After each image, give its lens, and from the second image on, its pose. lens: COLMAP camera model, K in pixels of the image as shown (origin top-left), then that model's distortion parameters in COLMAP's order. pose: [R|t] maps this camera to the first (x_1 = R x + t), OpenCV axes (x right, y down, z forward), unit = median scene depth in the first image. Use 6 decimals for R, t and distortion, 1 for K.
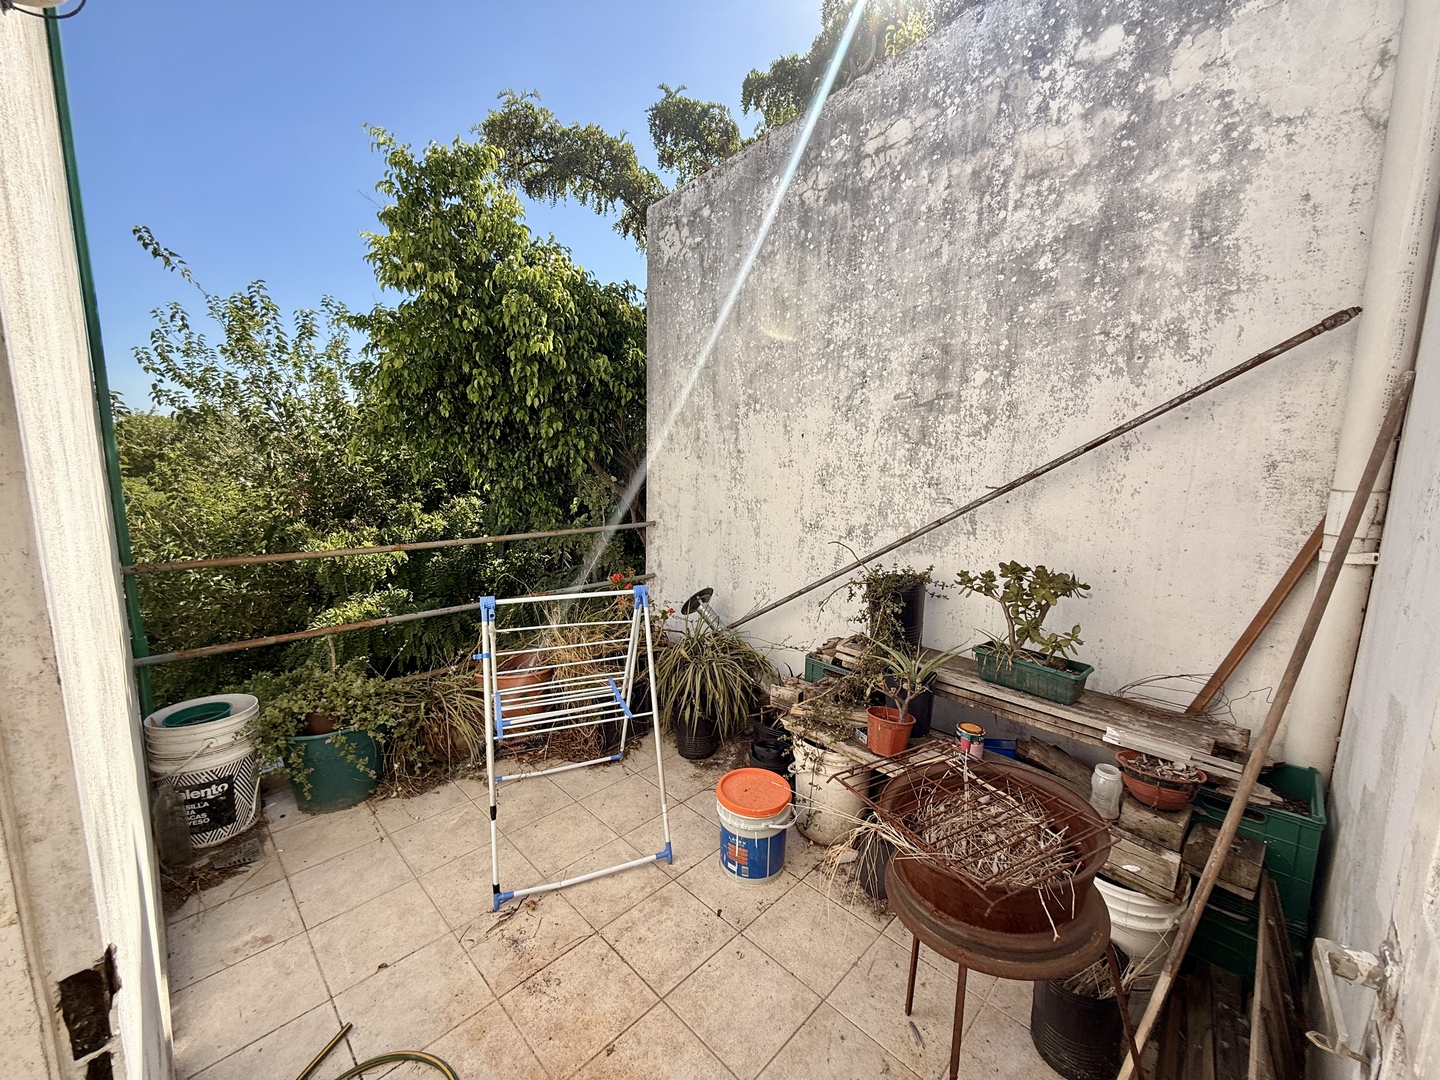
lens RADIAL K [[573.0, 0, 723.4], [0, 573.0, 540.4], [0, 0, 1]] dist [-0.001226, 0.000808]
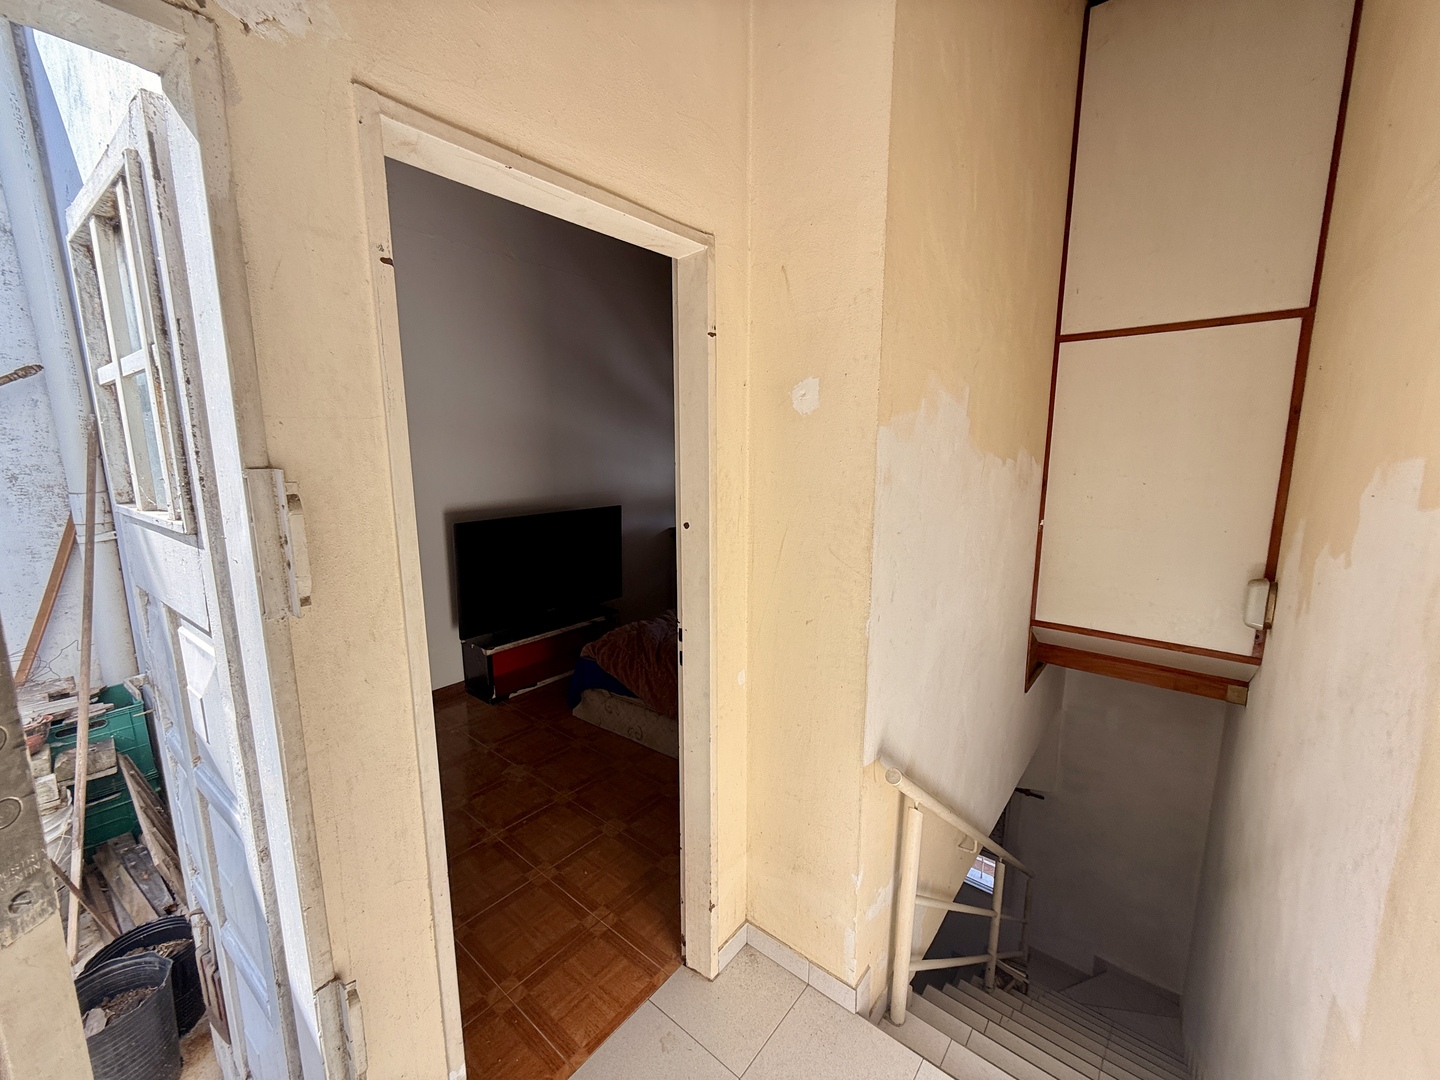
lens RADIAL K [[573.0, 0, 727.6], [0, 573.0, 542.5], [0, 0, 1]] dist [-0.001226, 0.000808]
pose [[-0.096814, -0.172166, 0.980299, -0.520330], [0.157197, 0.969919, 0.185868, 0.024092], [-0.982810, 0.172095, -0.066838, -0.499762]]
